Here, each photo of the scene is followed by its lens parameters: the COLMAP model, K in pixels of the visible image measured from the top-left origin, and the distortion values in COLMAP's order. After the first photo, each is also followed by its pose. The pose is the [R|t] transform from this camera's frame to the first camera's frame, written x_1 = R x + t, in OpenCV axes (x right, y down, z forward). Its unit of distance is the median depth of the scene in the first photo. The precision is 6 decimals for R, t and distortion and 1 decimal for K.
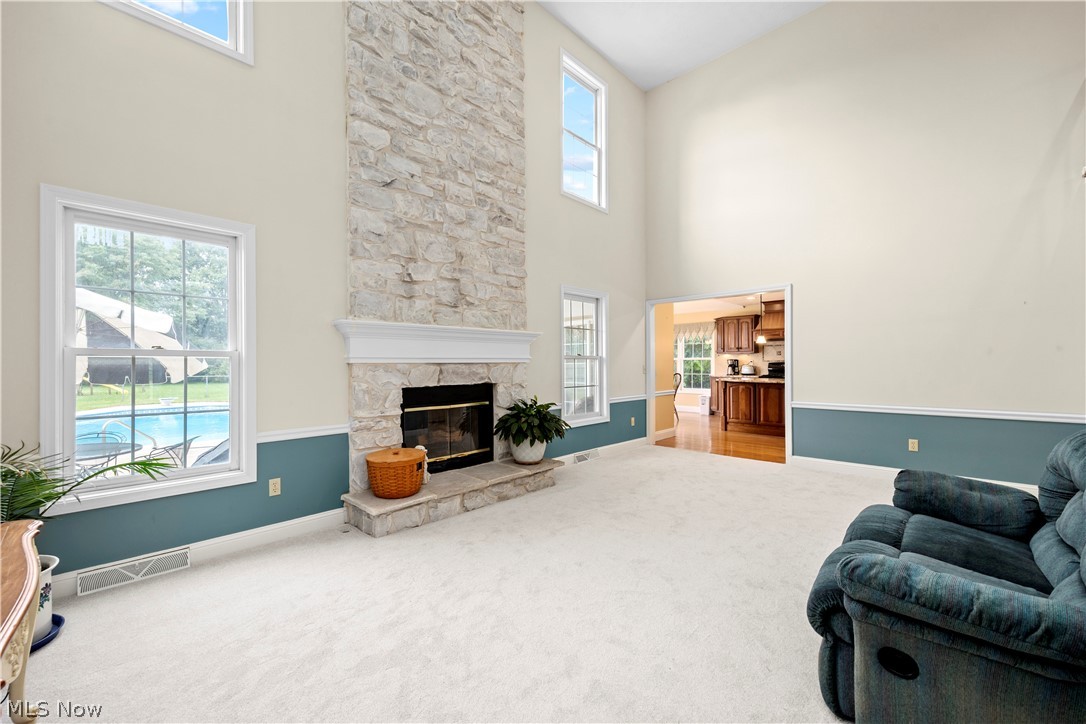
lens RADIAL K [[429.3, 0, 548.4], [0, 429.3, 364.4], [0, 0, 1]] dist [0.001960, 0.000320]
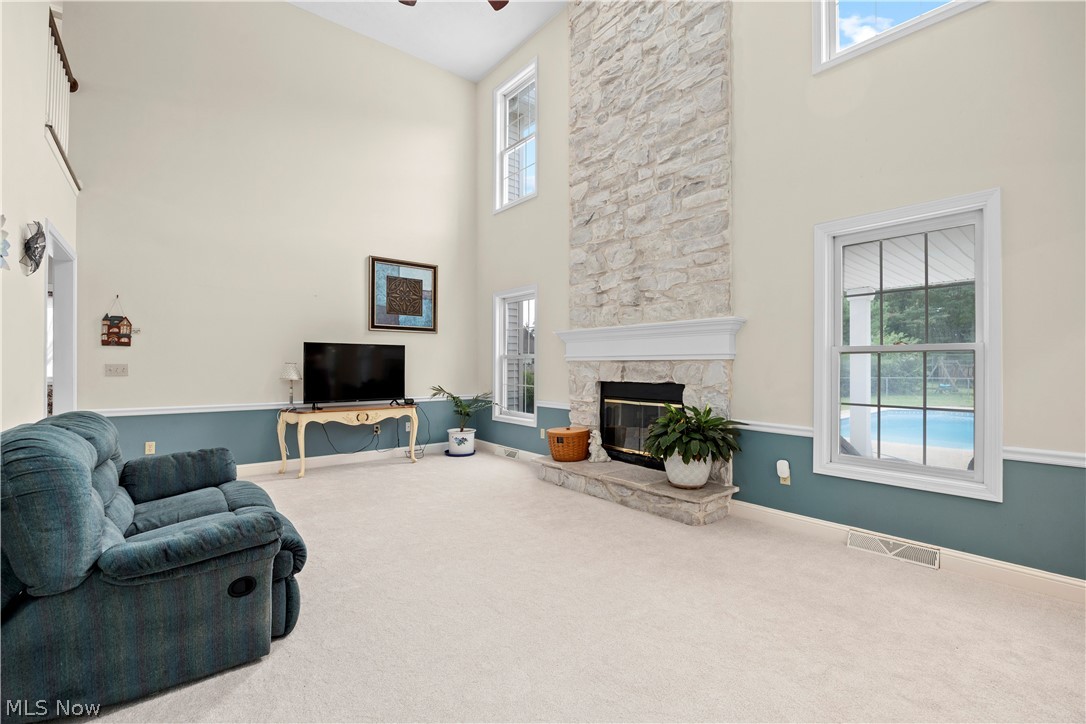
lens RADIAL K [[472.6, 0, 544.9], [0, 472.6, 363.8], [0, 0, 1]] dist [-0.020812, 0.001509]
pose [[-0.111119, -0.002172, -0.993805, 0.941711], [-0.005687, 0.999983, -0.001549, 0.007638], [0.993791, 0.005479, -0.111129, 0.935190]]
